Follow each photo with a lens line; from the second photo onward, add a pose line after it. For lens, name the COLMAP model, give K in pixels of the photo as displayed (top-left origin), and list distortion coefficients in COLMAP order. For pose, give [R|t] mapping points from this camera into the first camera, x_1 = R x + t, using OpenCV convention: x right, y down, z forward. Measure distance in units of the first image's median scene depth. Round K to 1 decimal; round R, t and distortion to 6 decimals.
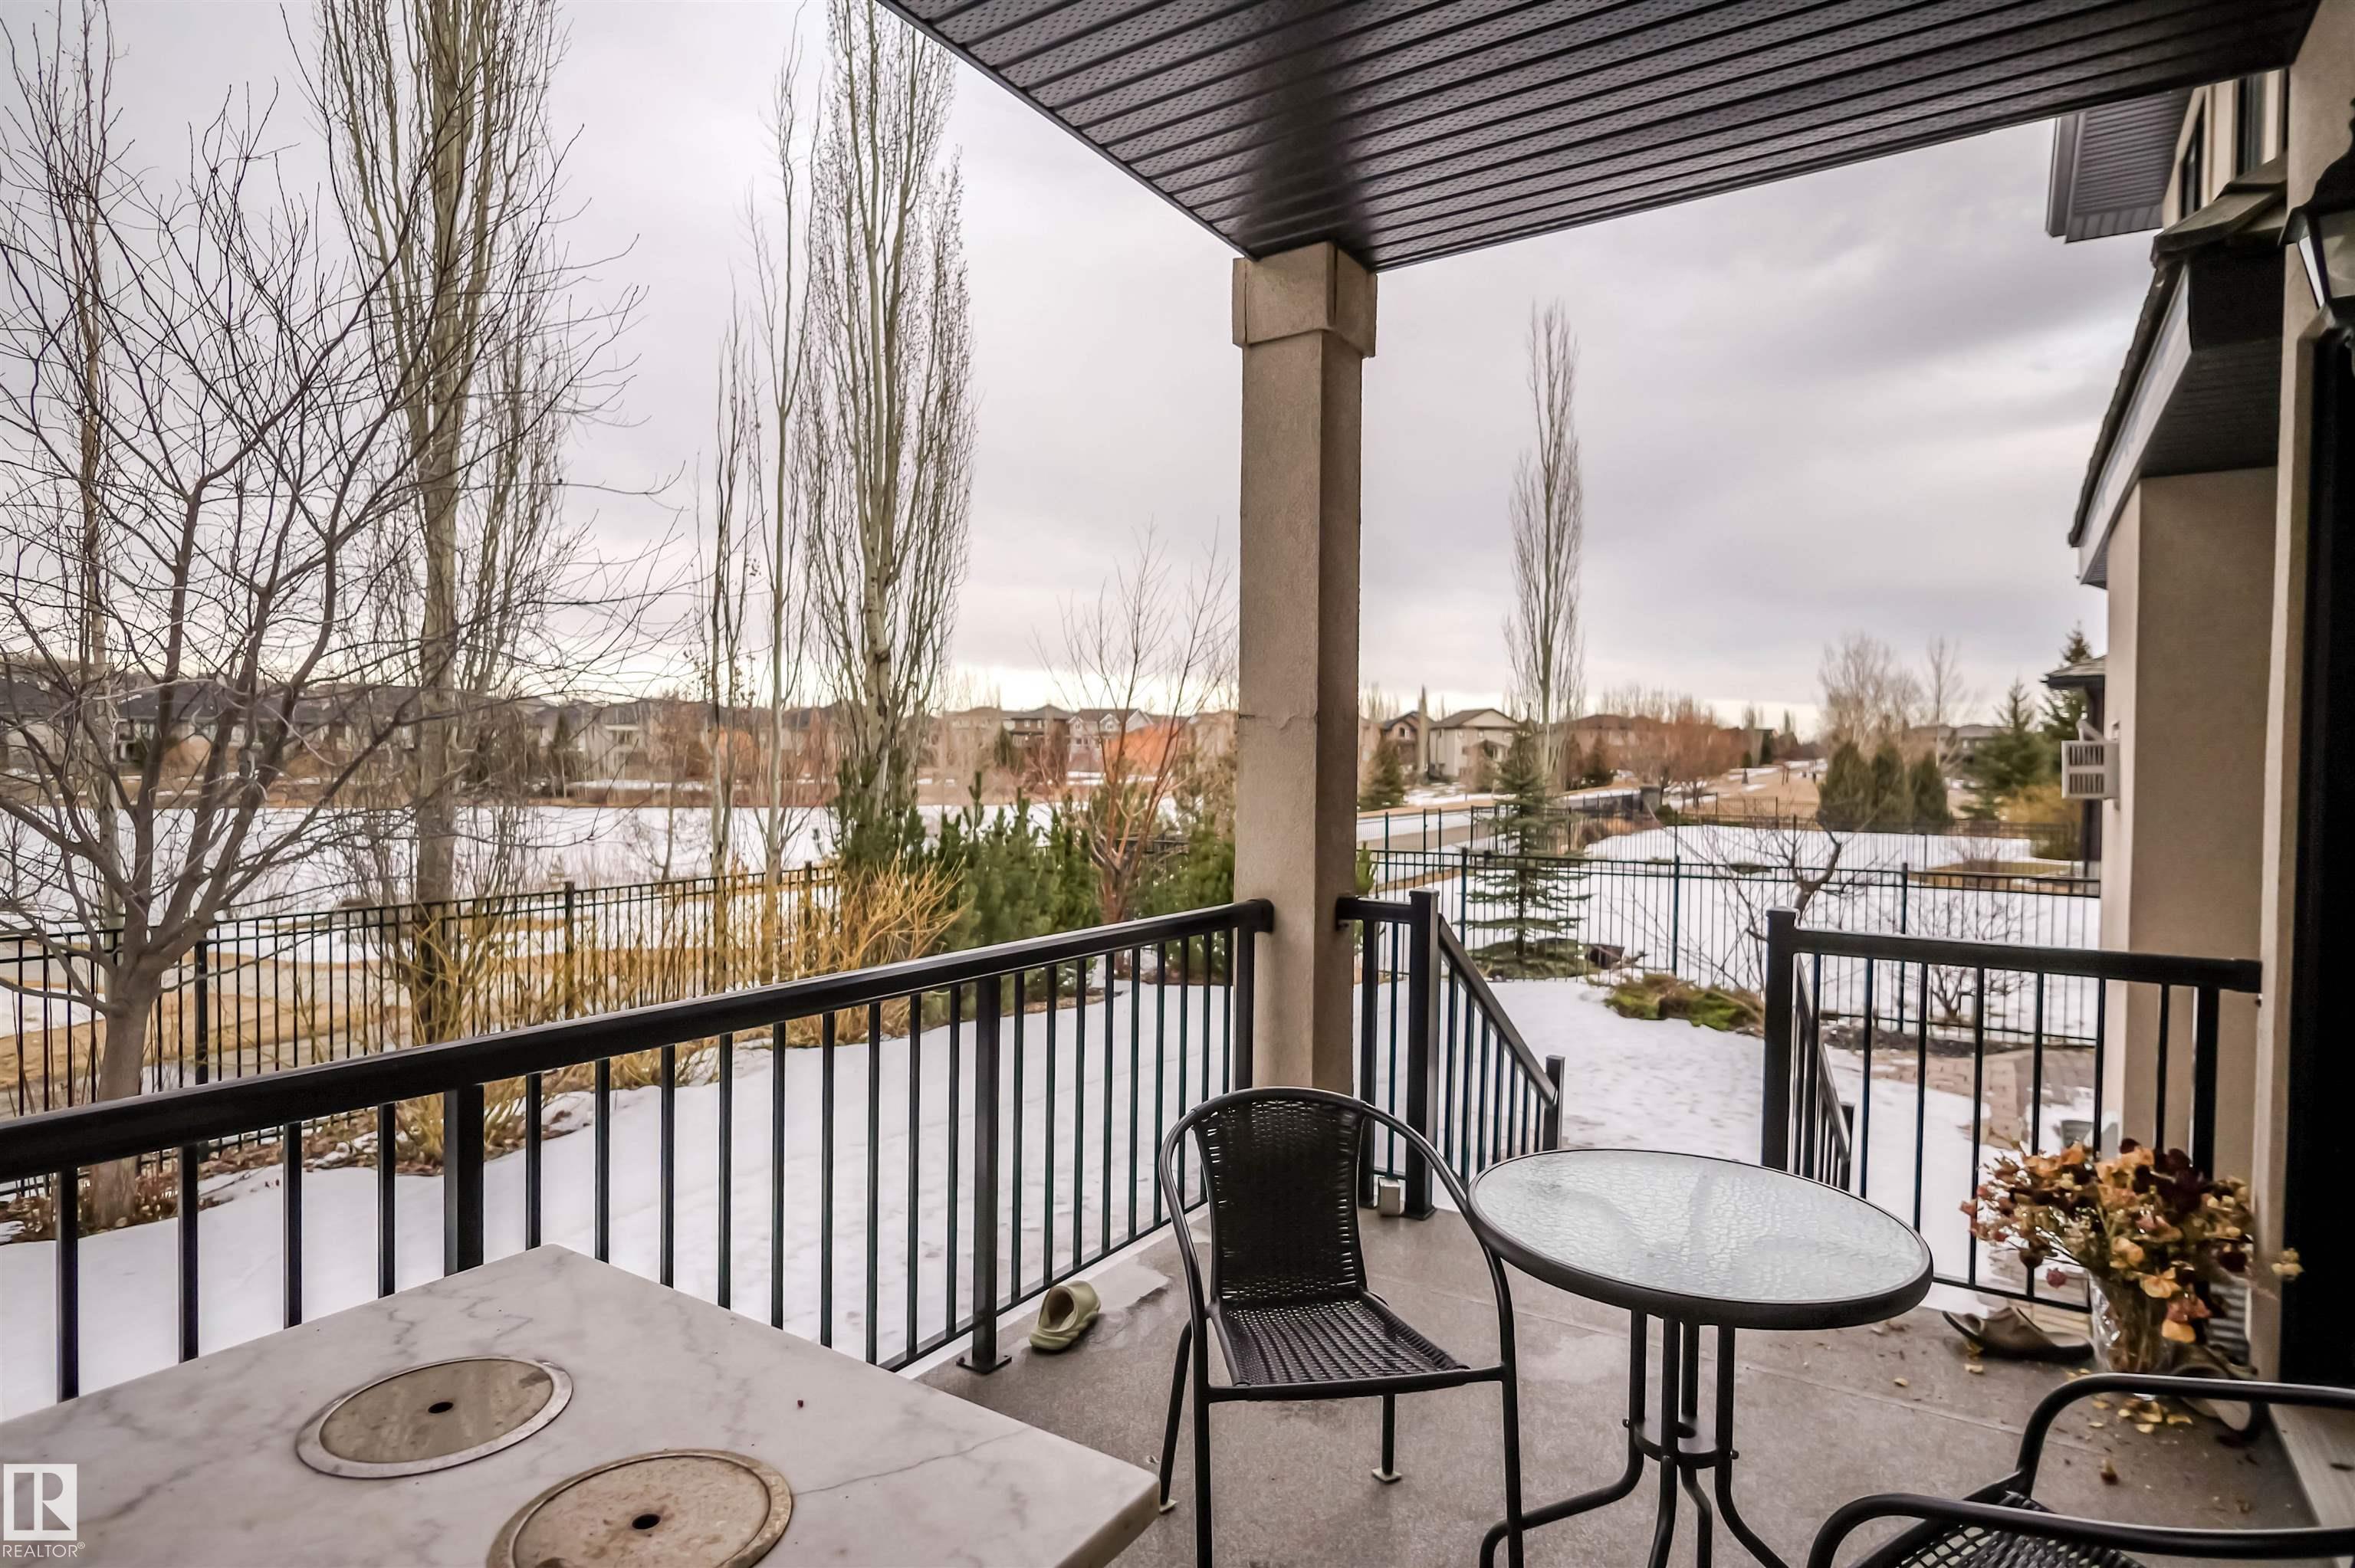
lens RADIAL K [[1245.3, 0, 1168.4], [0, 1245.3, 778.5], [0, 0, 1]] dist [-0.017170, 0.000973]
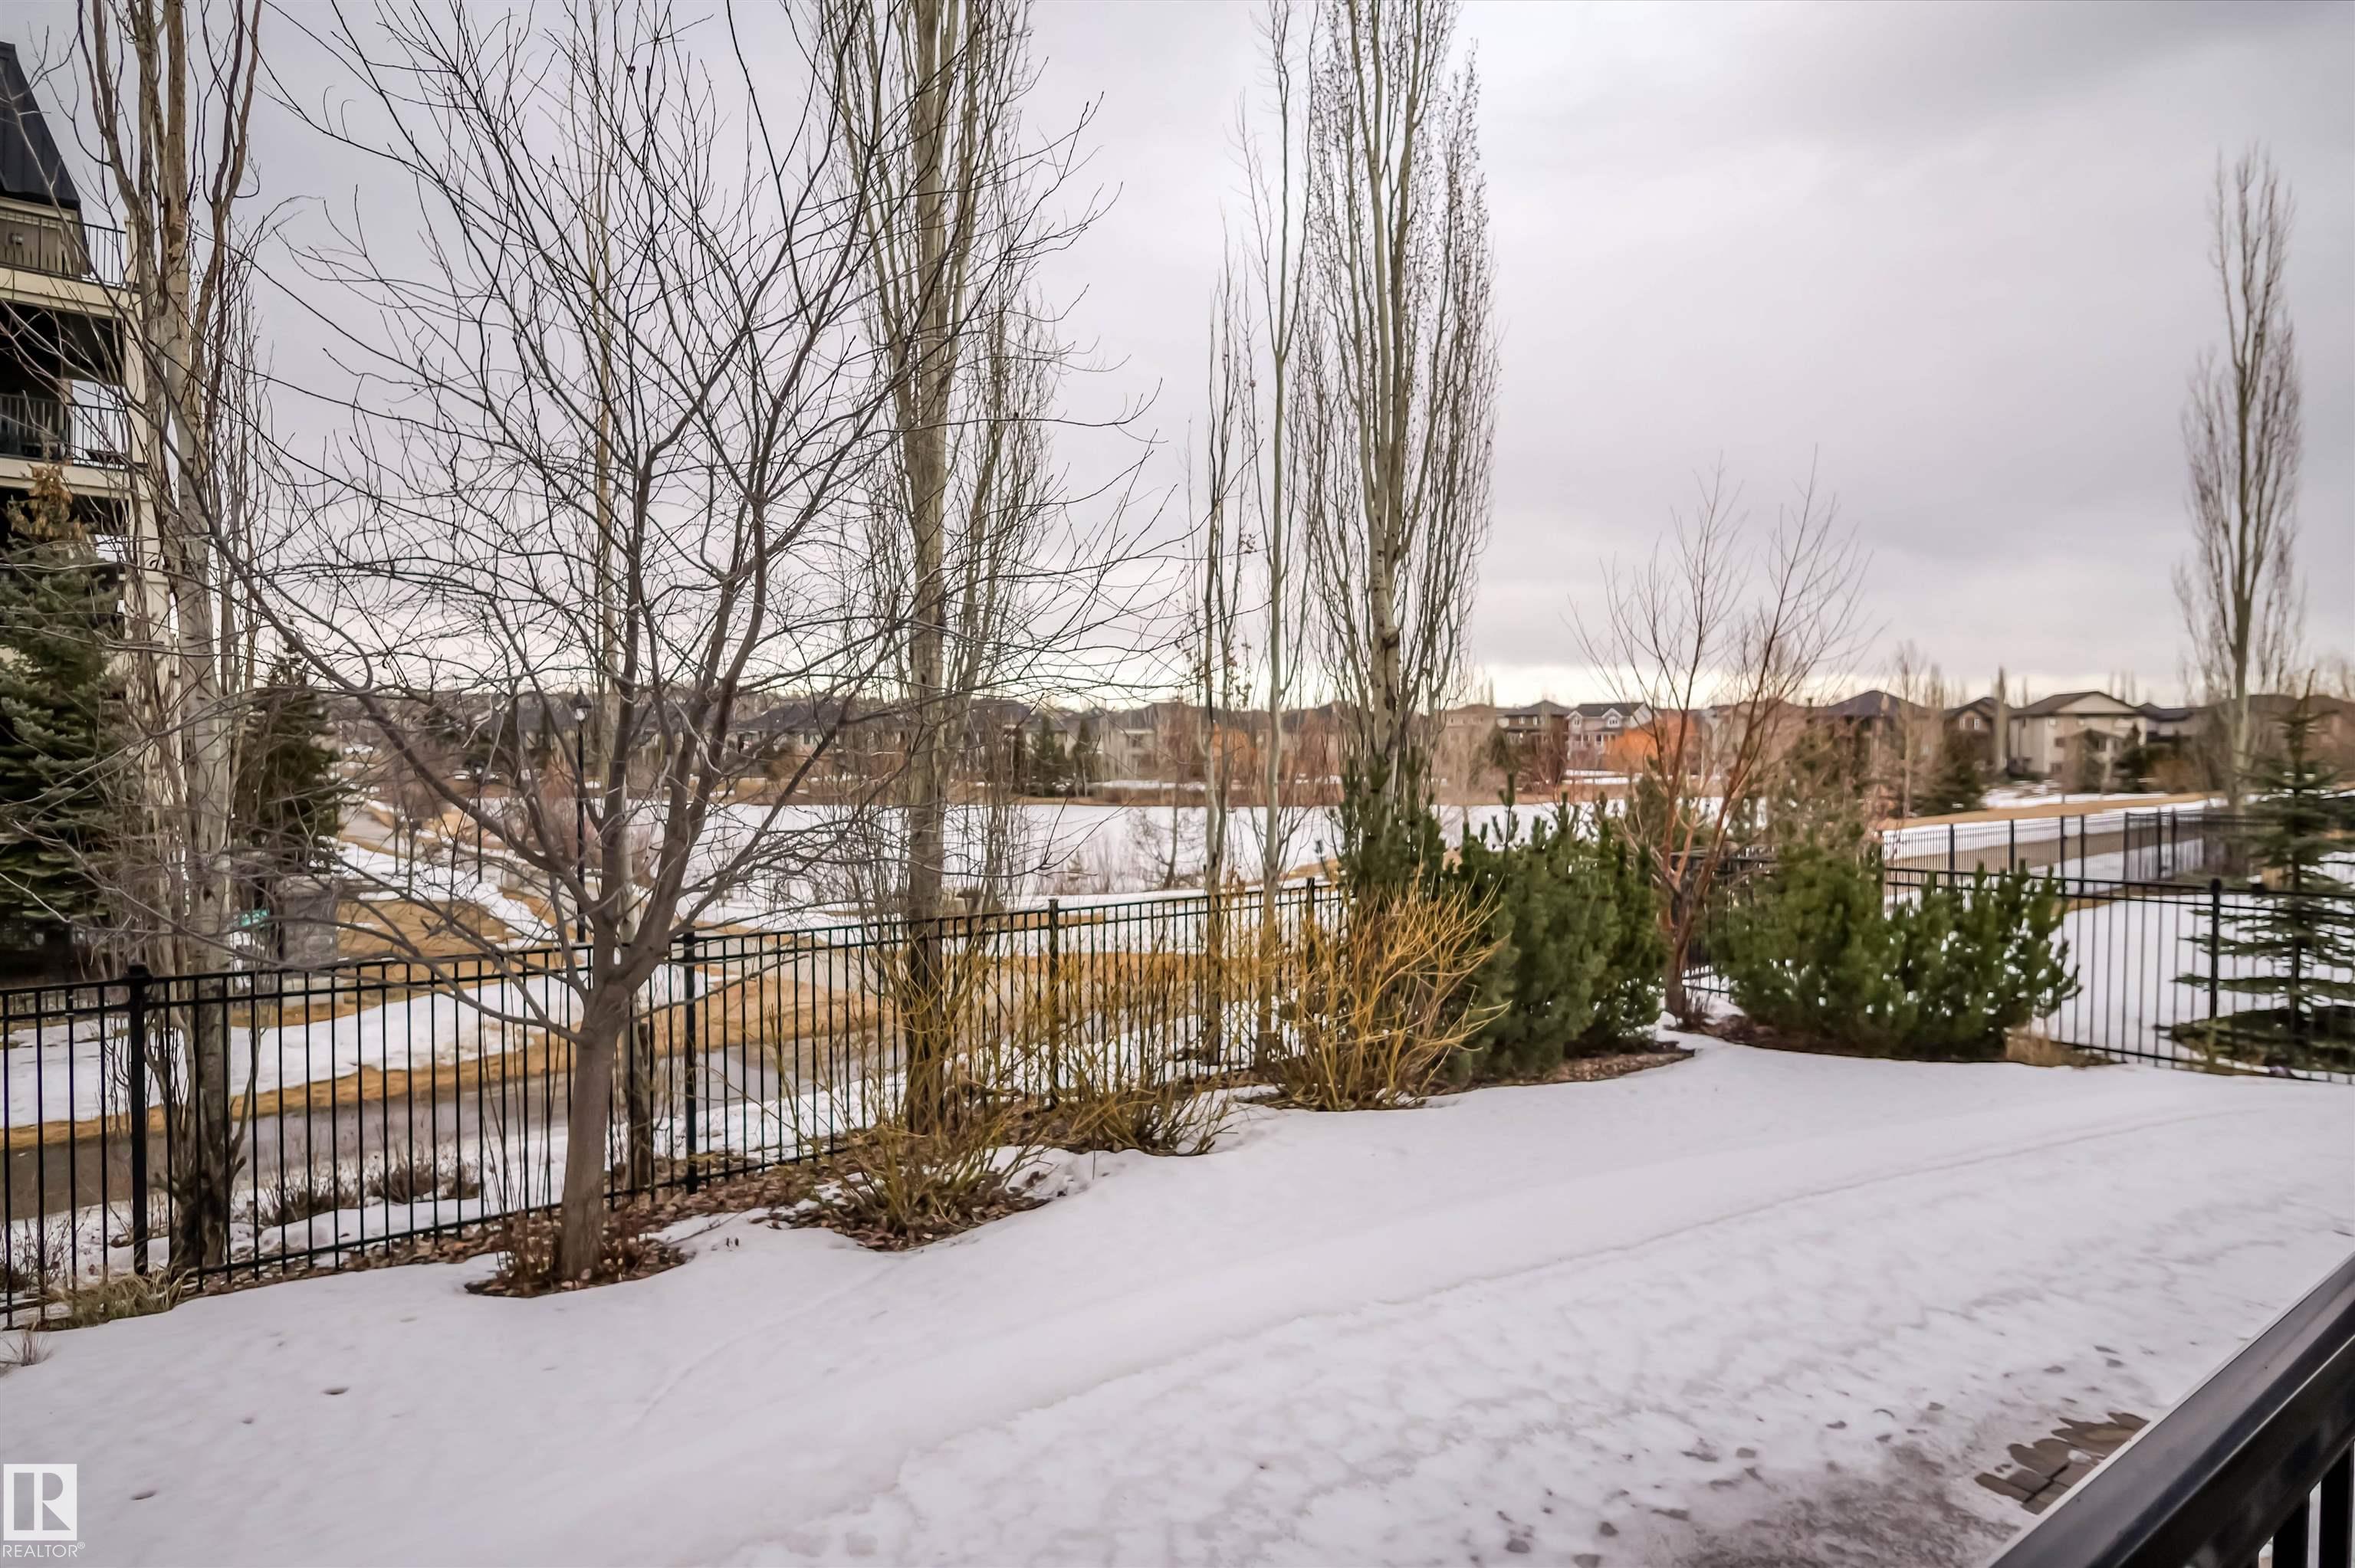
lens RADIAL K [[1245.3, 0, 1168.4], [0, 1245.3, 778.5], [0, 0, 1]] dist [-0.017170, 0.000973]
pose [[0.925478, -0.003435, -0.378787, -0.043978], [0.003641, 0.999993, -0.000173, -0.002342], [0.378785, -0.001219, 0.925484, 0.134198]]
